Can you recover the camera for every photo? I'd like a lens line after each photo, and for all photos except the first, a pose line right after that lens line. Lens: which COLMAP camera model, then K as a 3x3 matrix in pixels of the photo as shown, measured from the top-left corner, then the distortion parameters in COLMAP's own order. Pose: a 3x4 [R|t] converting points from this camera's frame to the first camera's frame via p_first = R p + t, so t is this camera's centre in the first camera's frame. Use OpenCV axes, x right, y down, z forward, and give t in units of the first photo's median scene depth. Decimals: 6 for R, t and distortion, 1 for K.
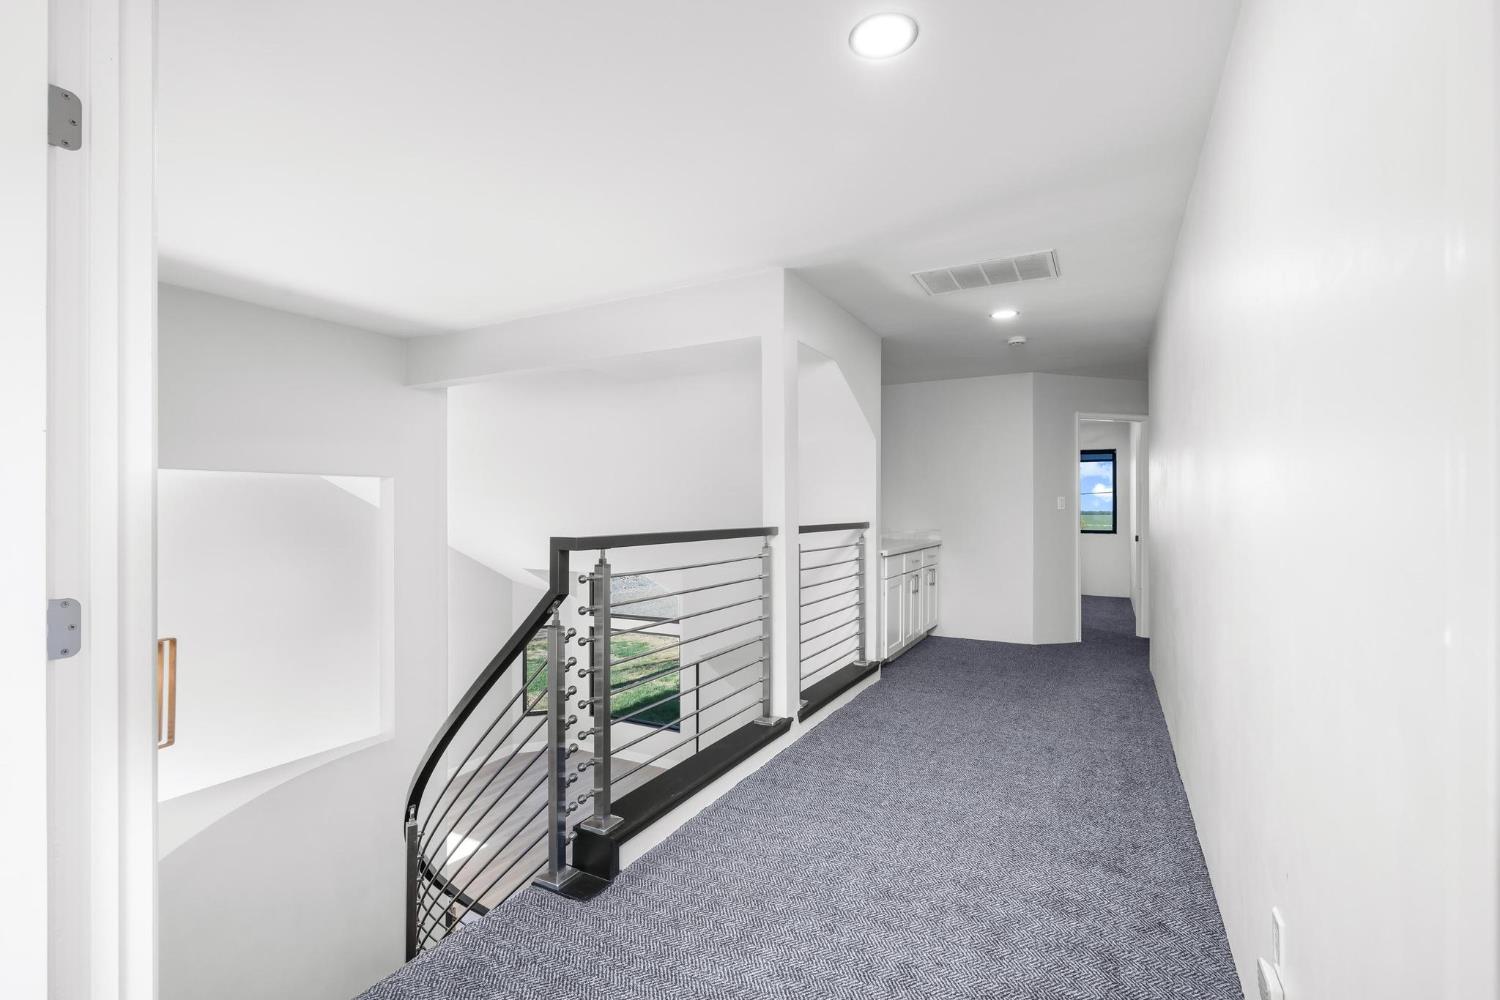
lens RADIAL K [[665.7, 0, 750.0], [0, 665.7, 500.0], [0, 0, 1]] dist [0.000967, -0.000001]
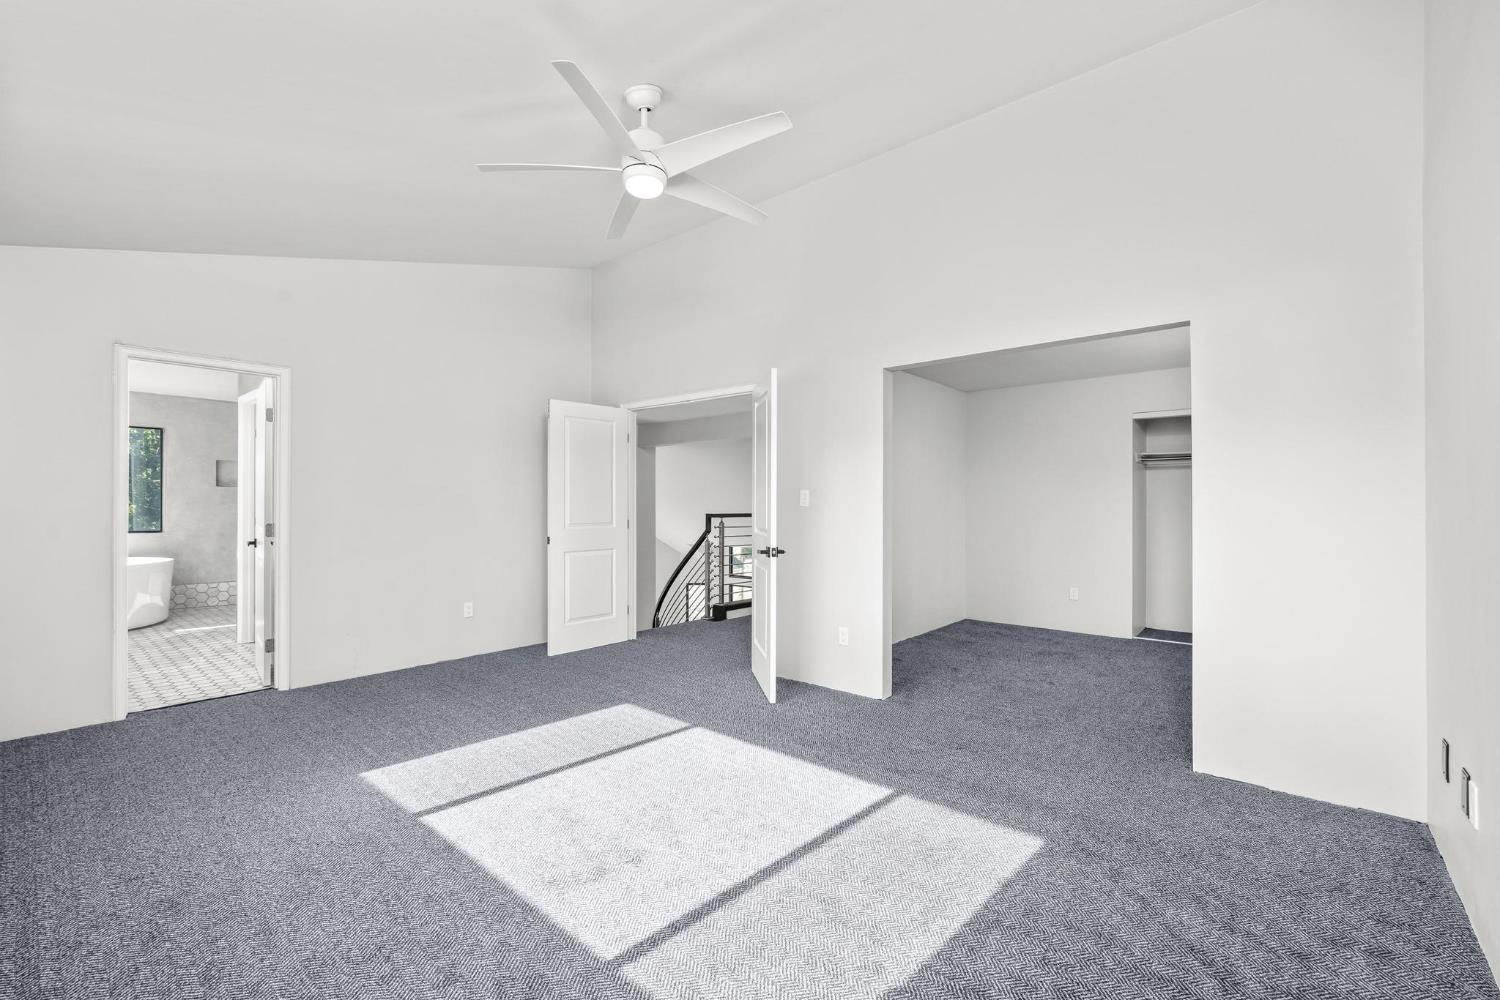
lens RADIAL K [[657.8, 0, 750.0], [0, 657.8, 500.0], [0, 0, 1]] dist [-0.002942, -0.000487]
pose [[0.977658, 0.002365, -0.210190, 0.572994], [-0.002536, 0.999997, -0.000545, -0.009228], [0.210188, 0.001066, 0.977660, -2.050068]]
